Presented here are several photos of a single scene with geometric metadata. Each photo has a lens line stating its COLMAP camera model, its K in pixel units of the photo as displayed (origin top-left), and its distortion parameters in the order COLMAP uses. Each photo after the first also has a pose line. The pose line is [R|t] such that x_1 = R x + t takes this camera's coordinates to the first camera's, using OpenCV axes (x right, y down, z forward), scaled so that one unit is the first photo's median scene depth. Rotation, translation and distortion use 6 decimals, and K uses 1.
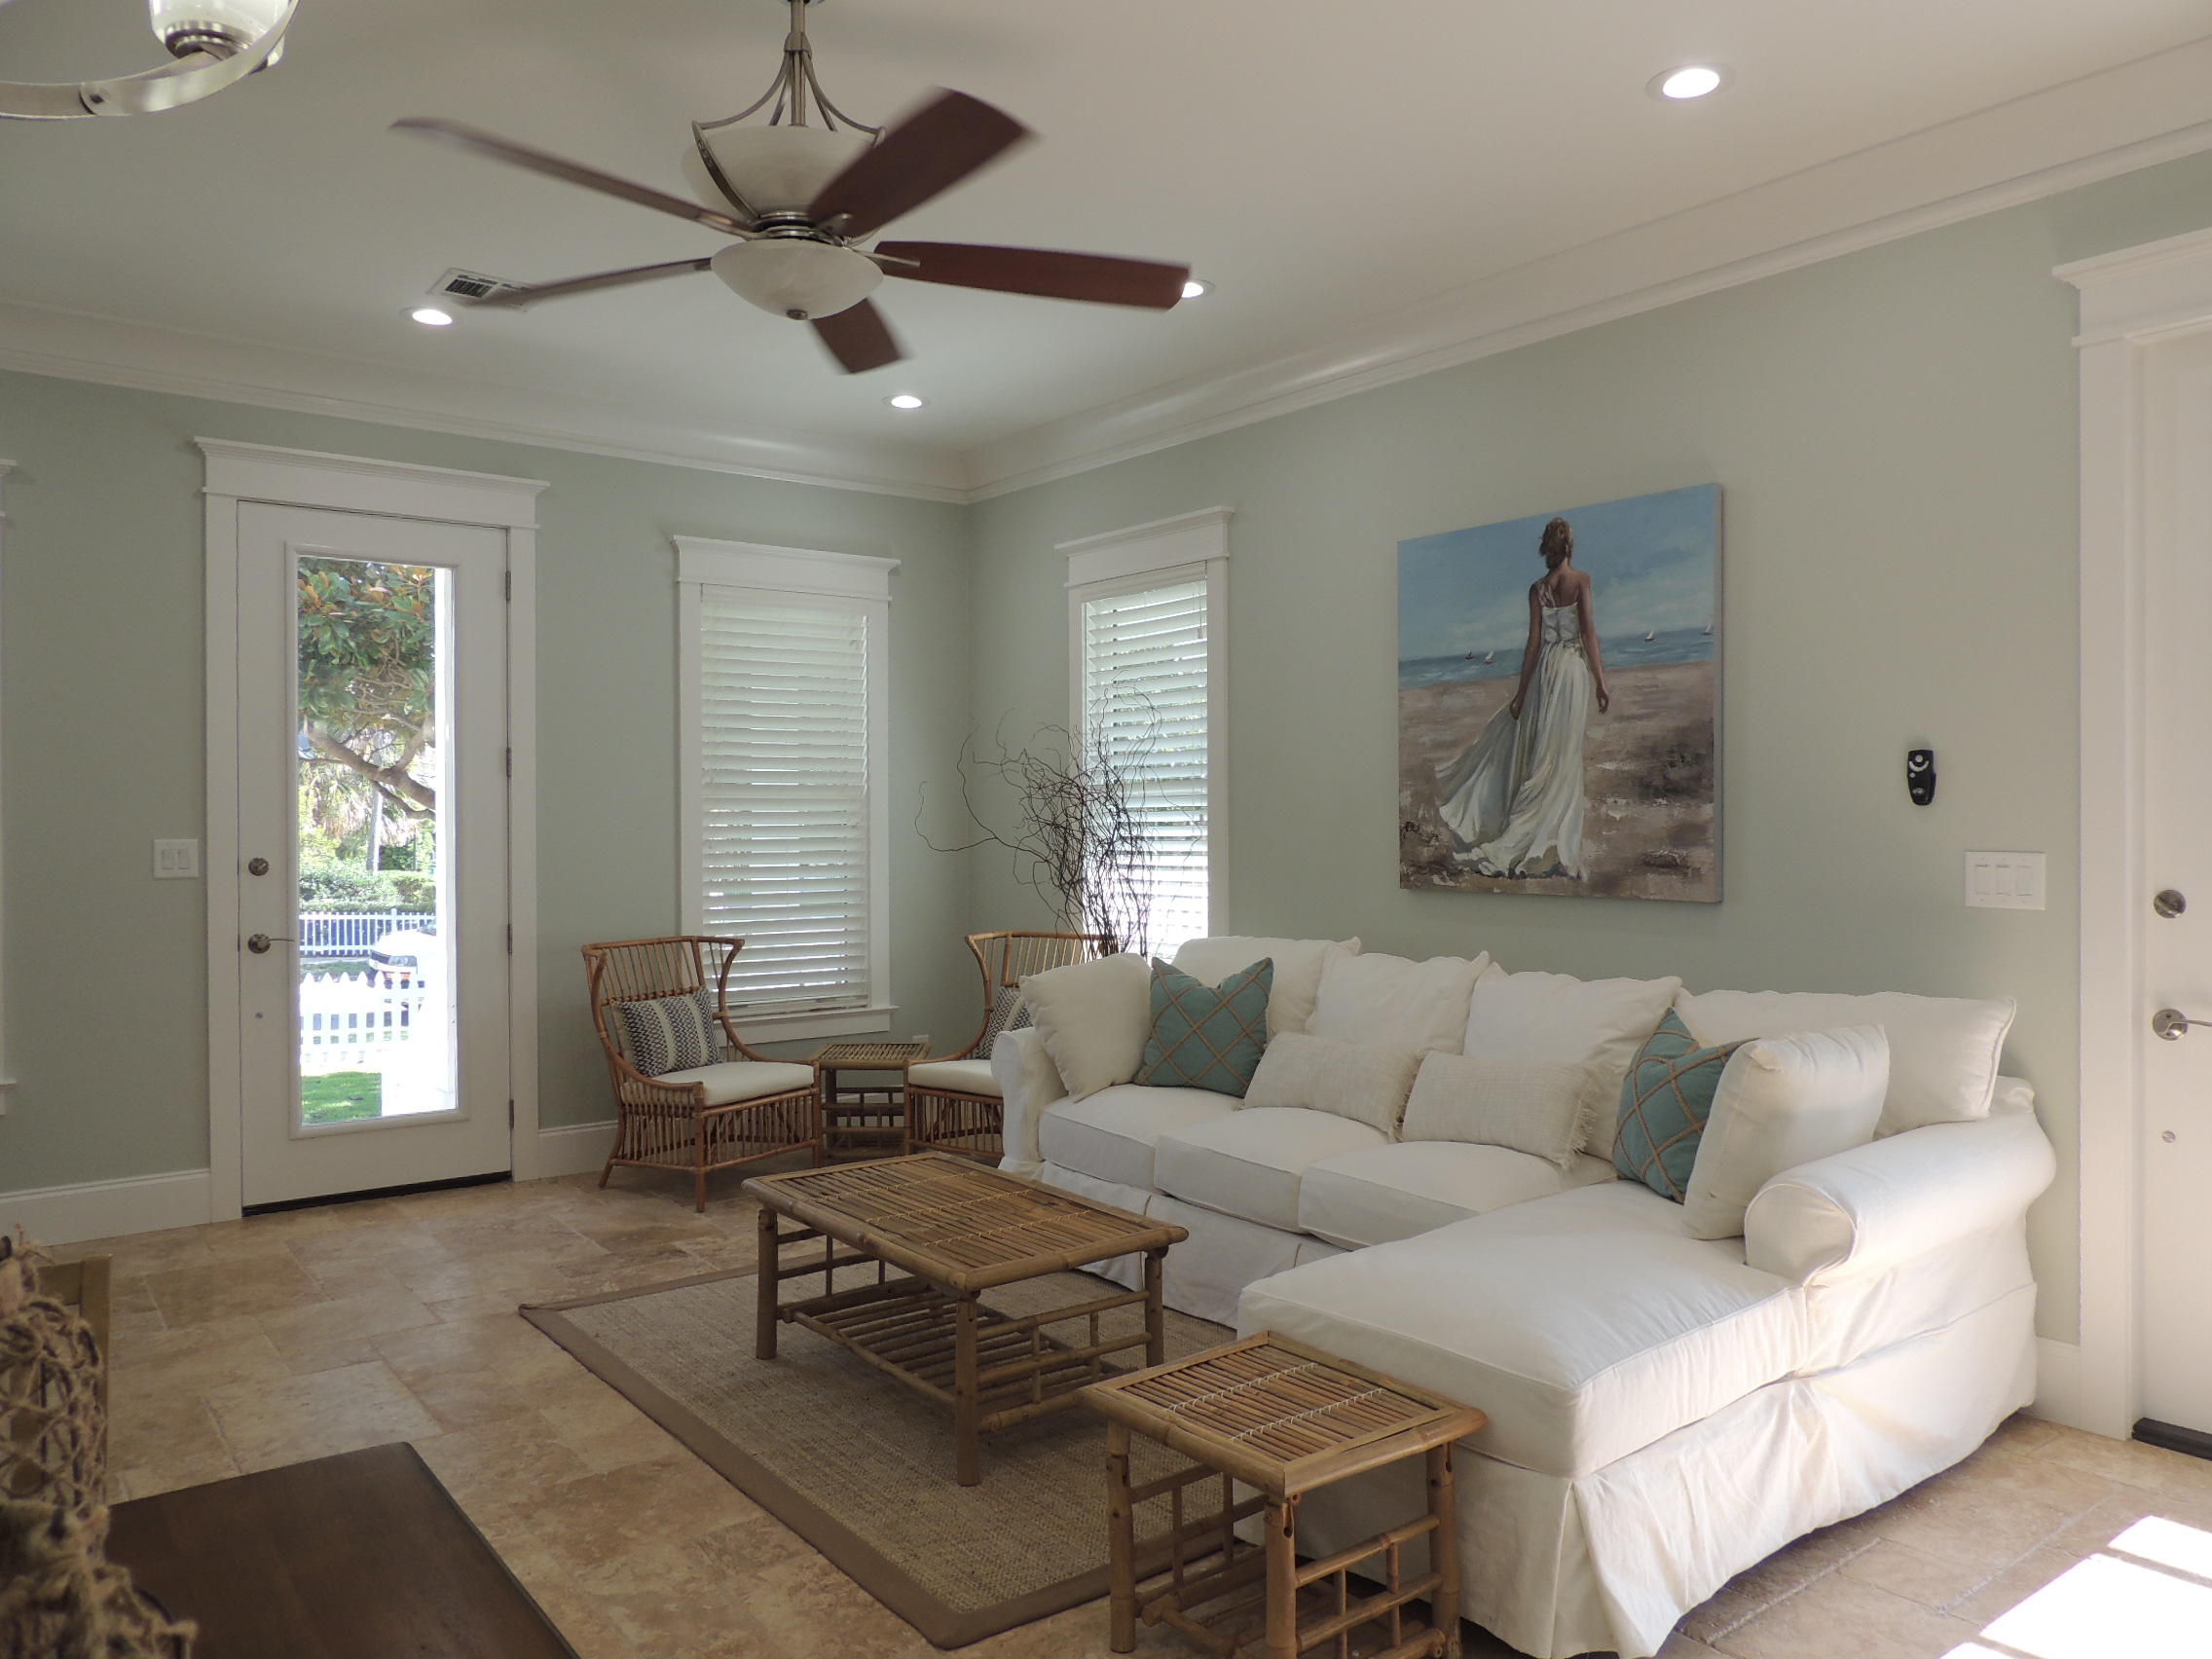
lens RADIAL K [[1564.6, 0, 1112.8], [0, 1564.6, 835.4], [0, 0, 1]] dist [-0.019179, -0.004753]
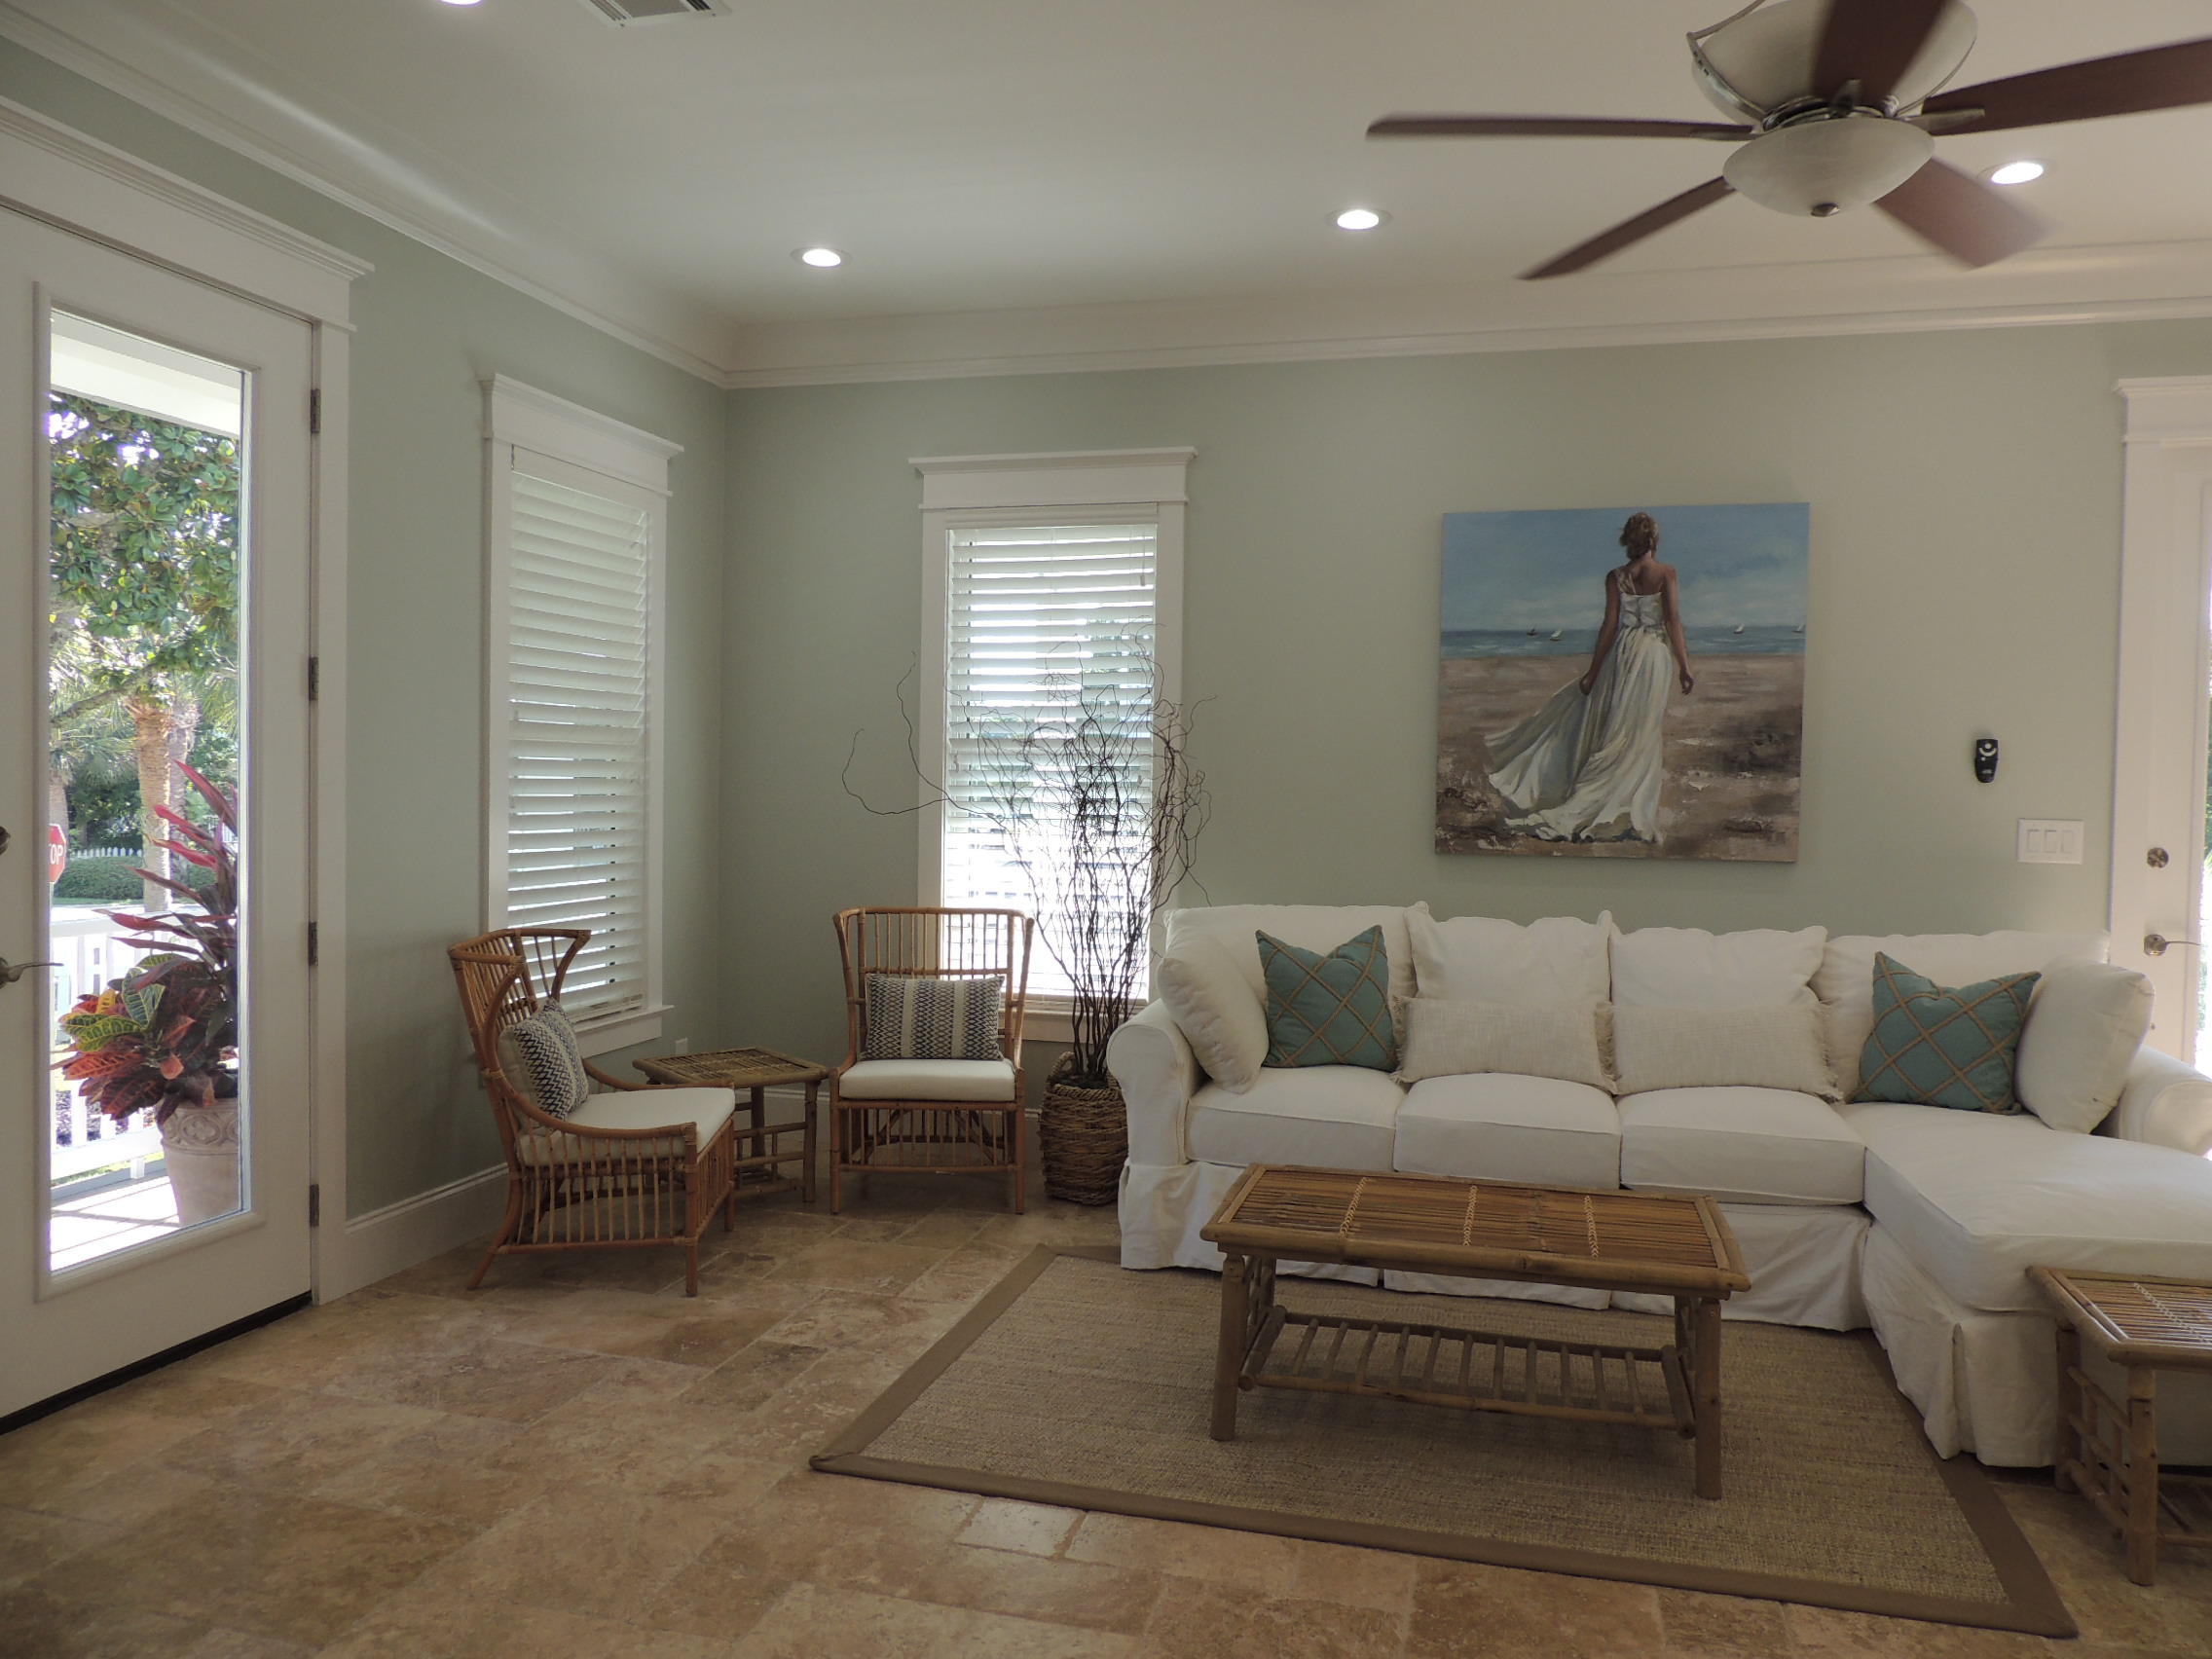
lens RADIAL K [[1564.6, 0, 1113.4], [0, 1564.6, 838.4], [0, 0, 1]] dist [-0.019179, -0.004753]
pose [[0.796430, -0.006704, 0.604694, -0.648488], [-0.009836, 0.999663, 0.024038, 0.001973], [-0.604651, -0.025092, 0.796095, 0.335248]]
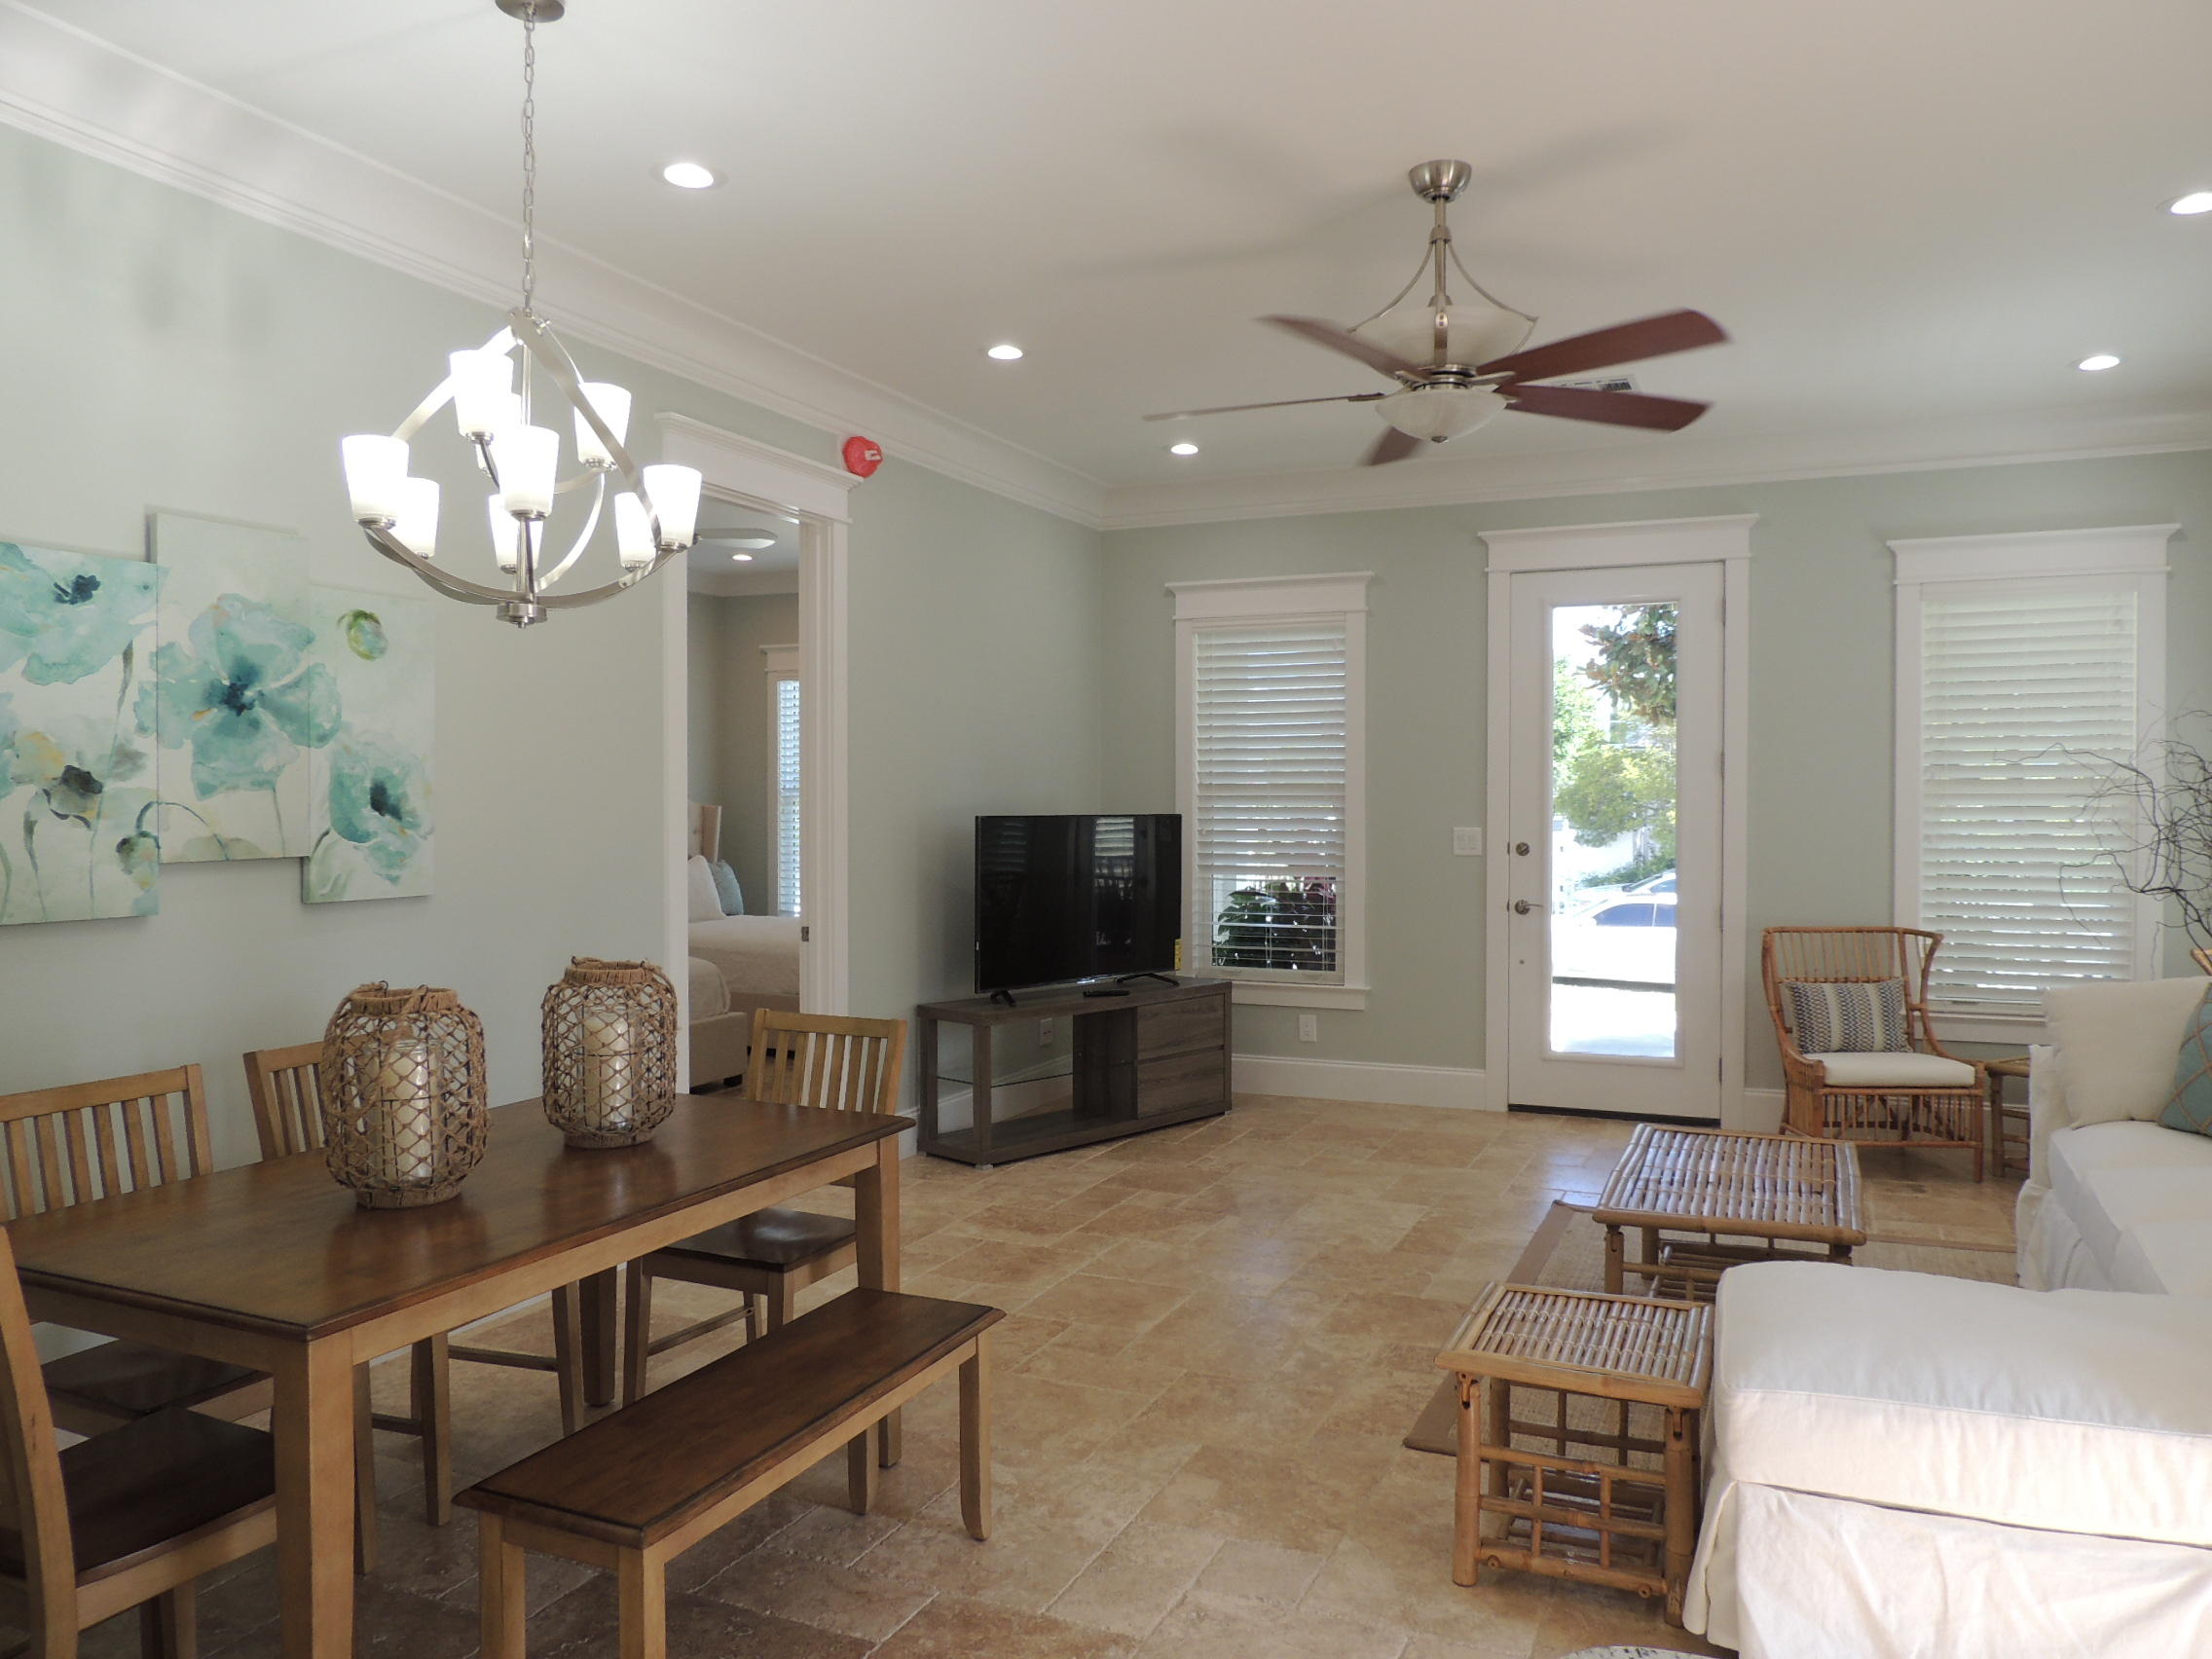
lens RADIAL K [[1564.6, 0, 1115.0], [0, 1564.6, 837.1], [0, 0, 1]] dist [-0.019179, -0.004753]
pose [[0.467059, 0.020829, -0.883981, 0.525991], [-0.010362, 0.999783, 0.018083, -0.011728], [0.884165, 0.000714, 0.467174, 0.084929]]
